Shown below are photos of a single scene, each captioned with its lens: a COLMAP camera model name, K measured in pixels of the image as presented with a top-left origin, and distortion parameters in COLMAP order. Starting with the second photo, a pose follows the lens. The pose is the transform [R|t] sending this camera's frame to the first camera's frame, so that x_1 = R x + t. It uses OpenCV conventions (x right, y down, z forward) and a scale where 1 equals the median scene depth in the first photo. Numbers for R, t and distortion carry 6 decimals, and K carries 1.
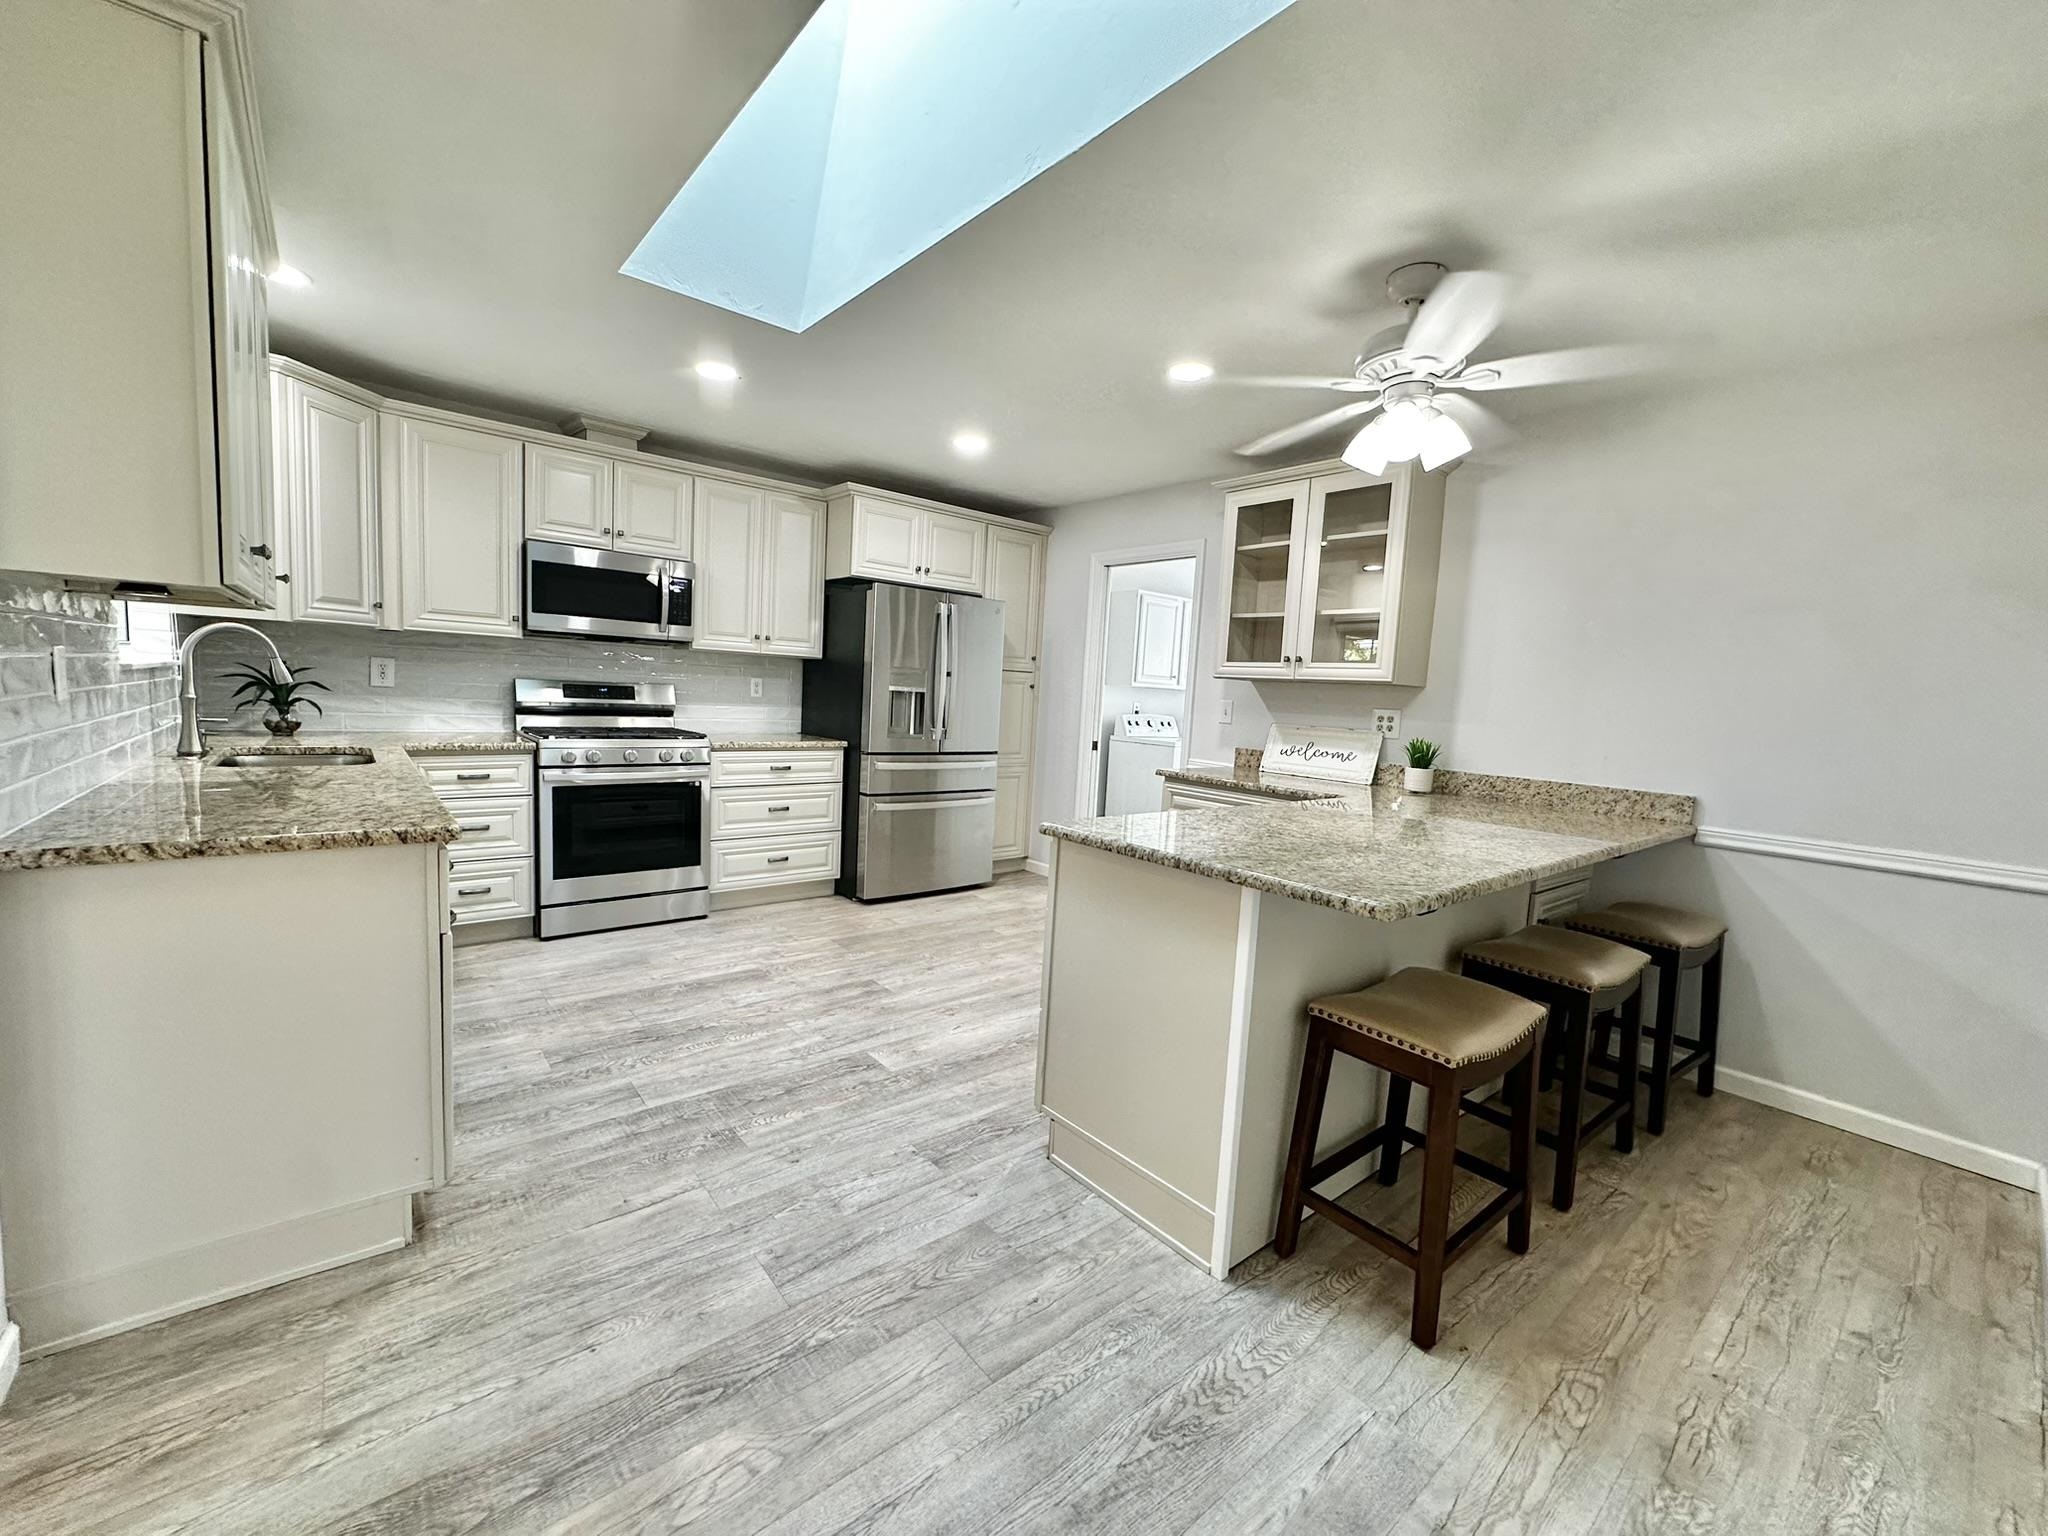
lens RADIAL K [[818.0, 0, 1023.1], [0, 818.0, 760.7], [0, 0, 1]] dist [0.000966, -0.000089]
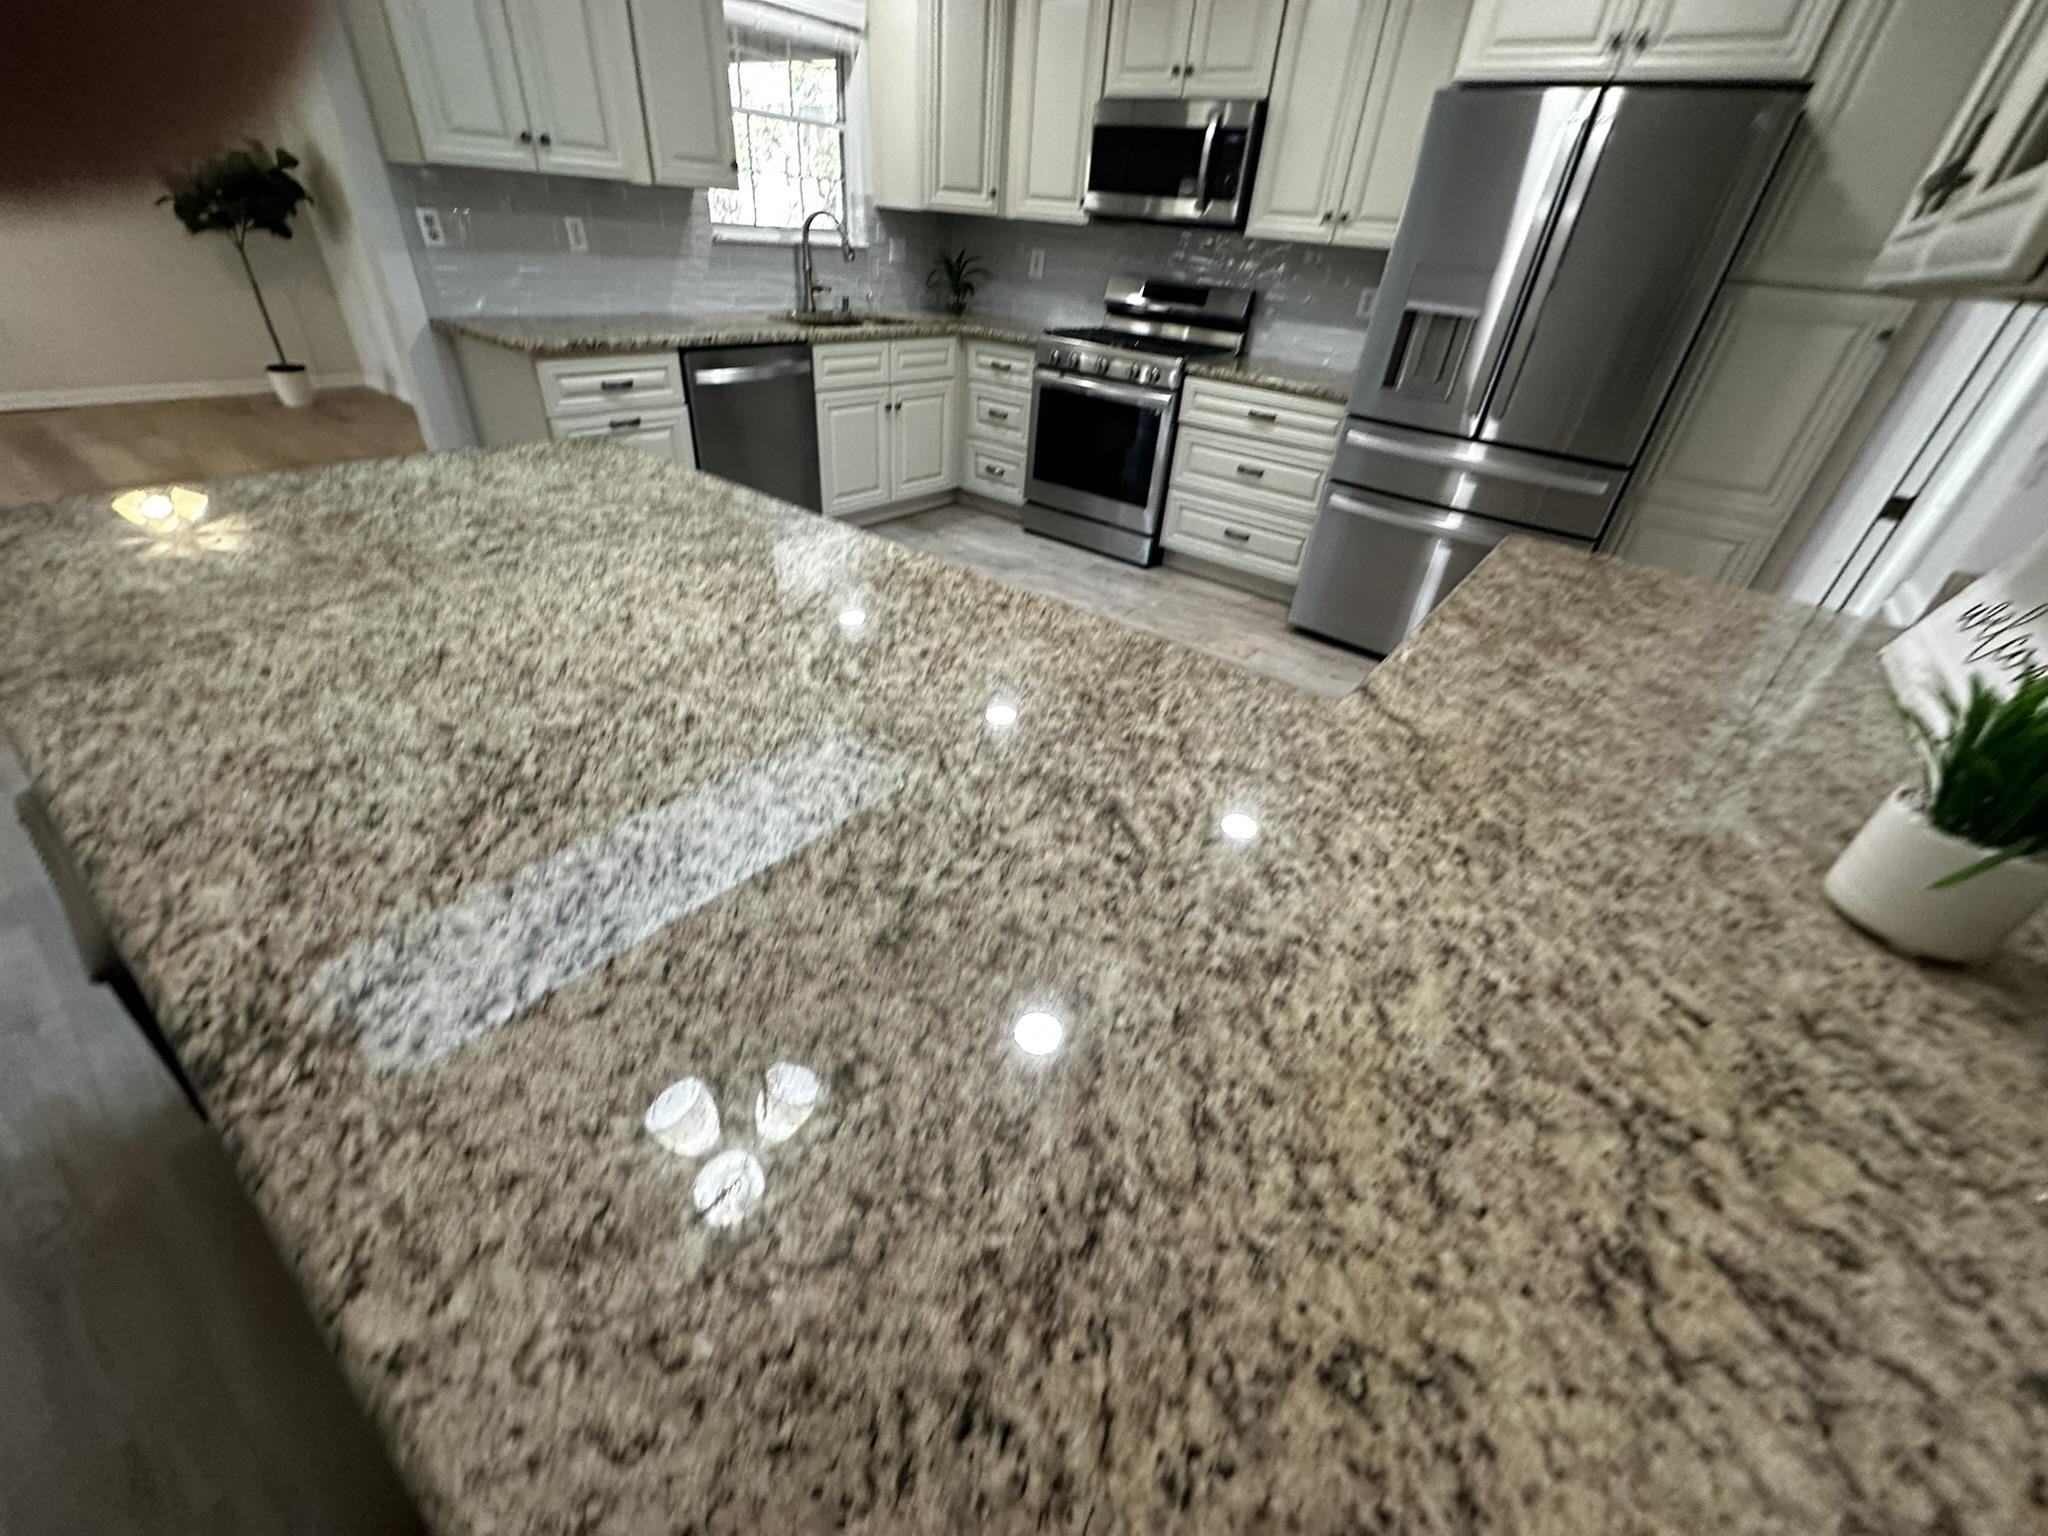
lens RADIAL K [[818.0, 0, 1023.1], [0, 818.0, 768.0], [0, 0, 1]] dist [0.000966, -0.000089]
pose [[0.220825, 0.507446, -0.832907, 0.510523], [-0.151095, 0.861479, 0.484794, -0.048856], [0.963539, 0.018793, 0.266909, 0.649410]]
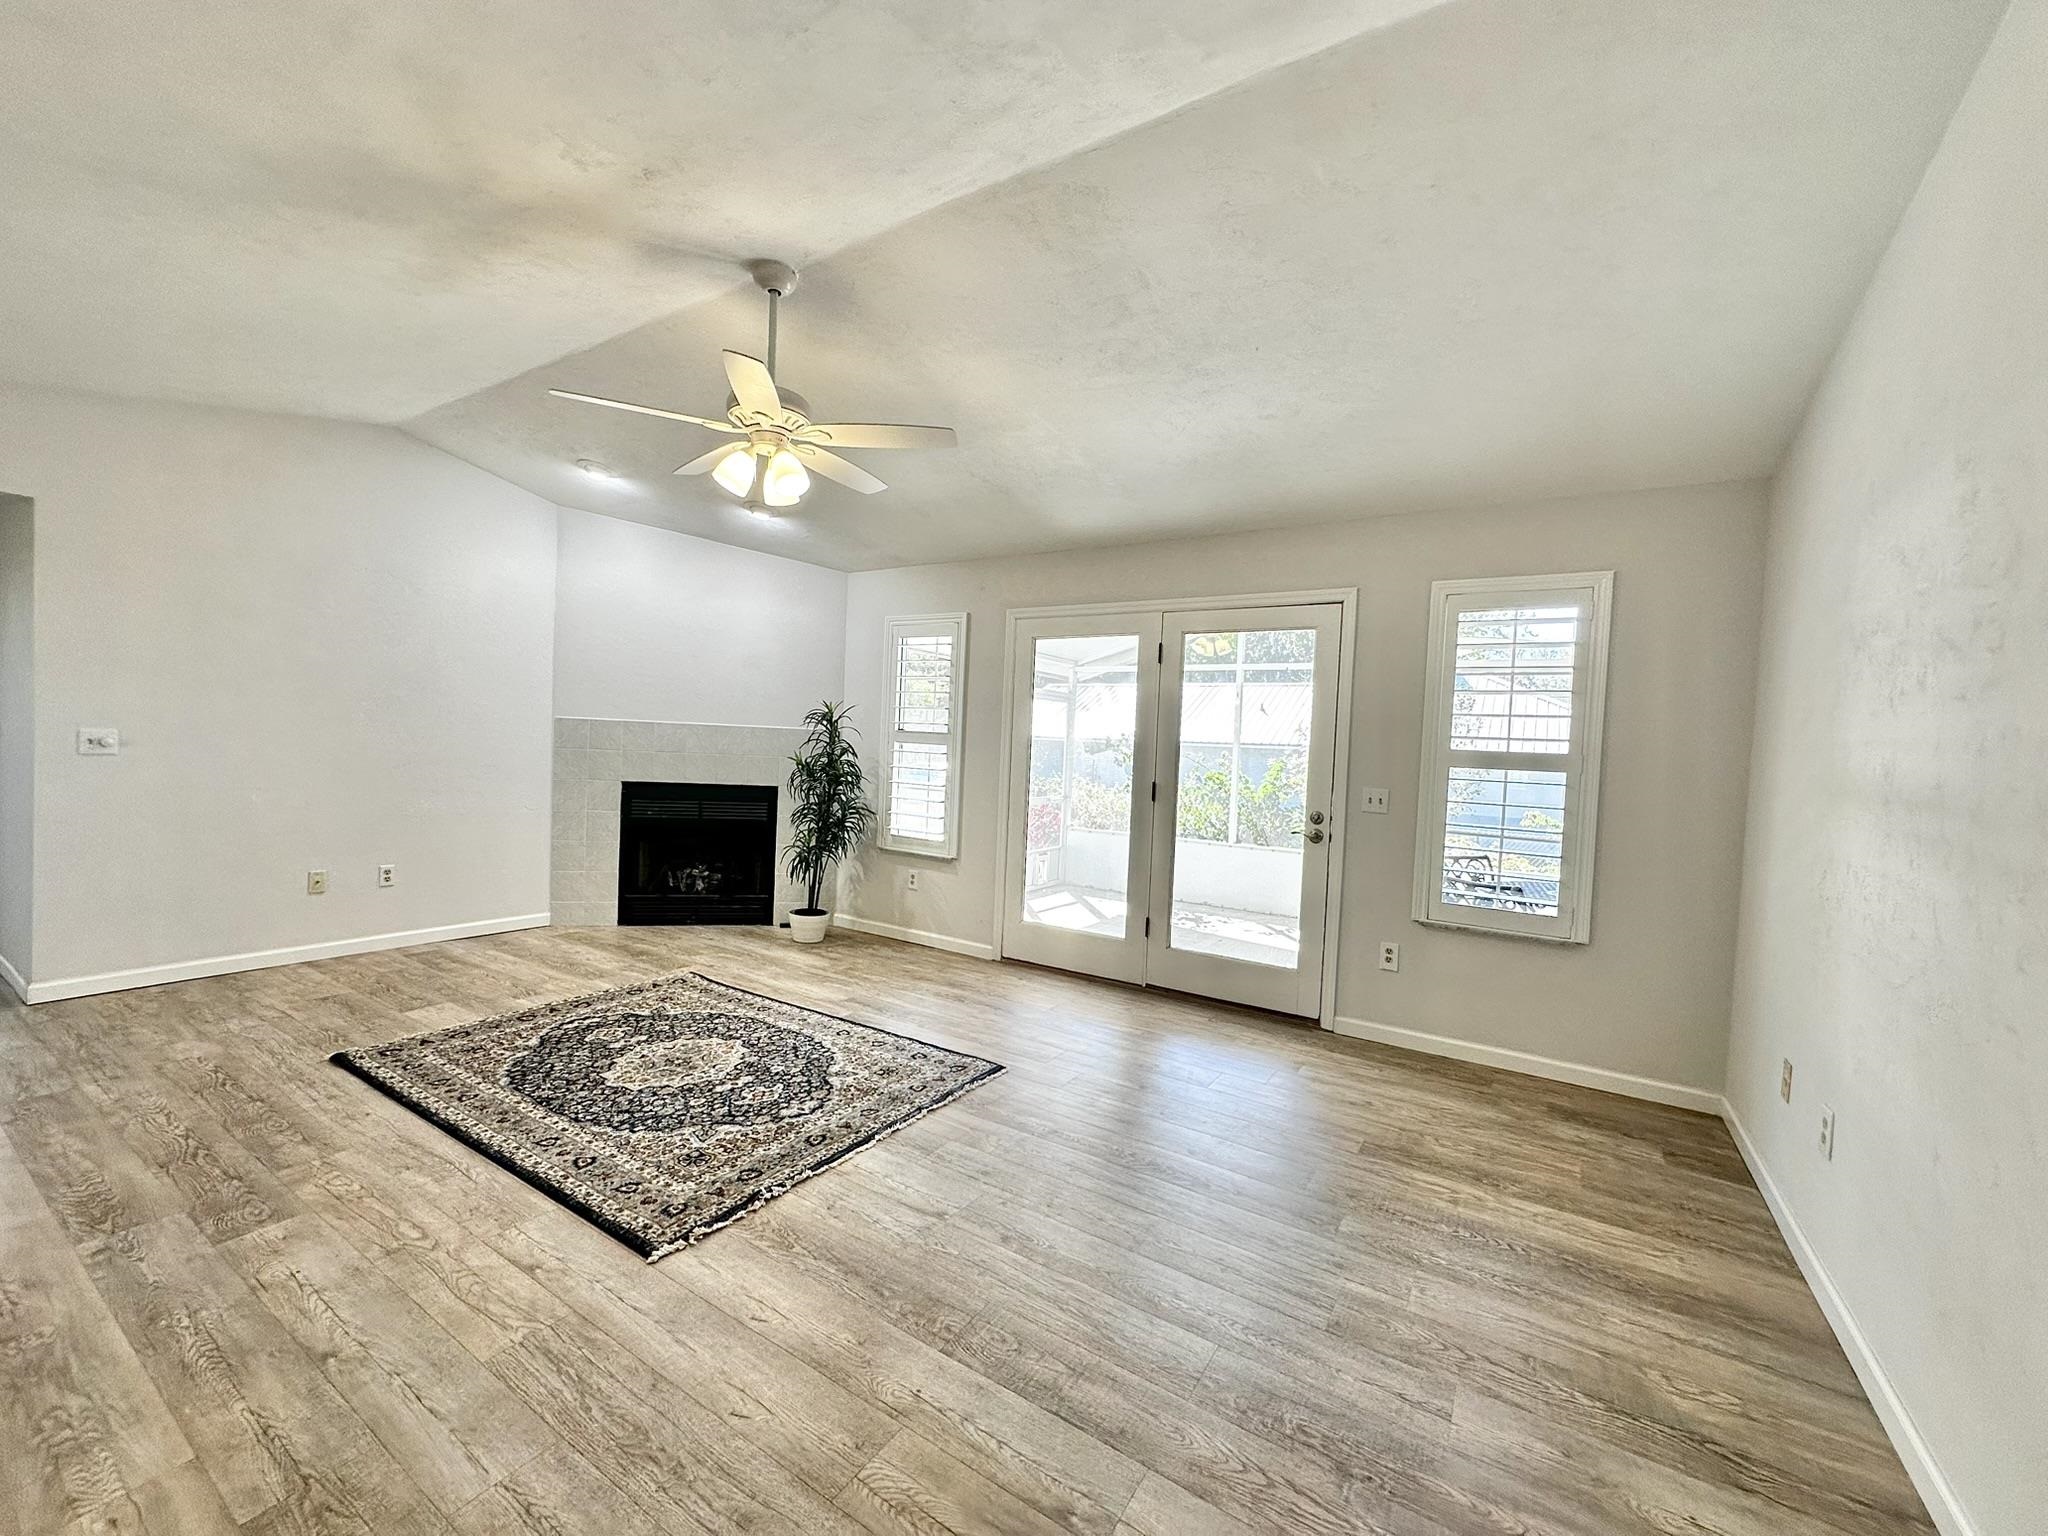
lens RADIAL K [[818.0, 0, 1020.6], [0, 818.0, 764.5], [0, 0, 1]] dist [0.000966, -0.000089]
pose [[-0.301093, -0.083612, 0.949922, -0.032070], [0.029334, 0.994865, 0.096866, -0.003358], [-0.953143, 0.057031, -0.297094, 0.007174]]
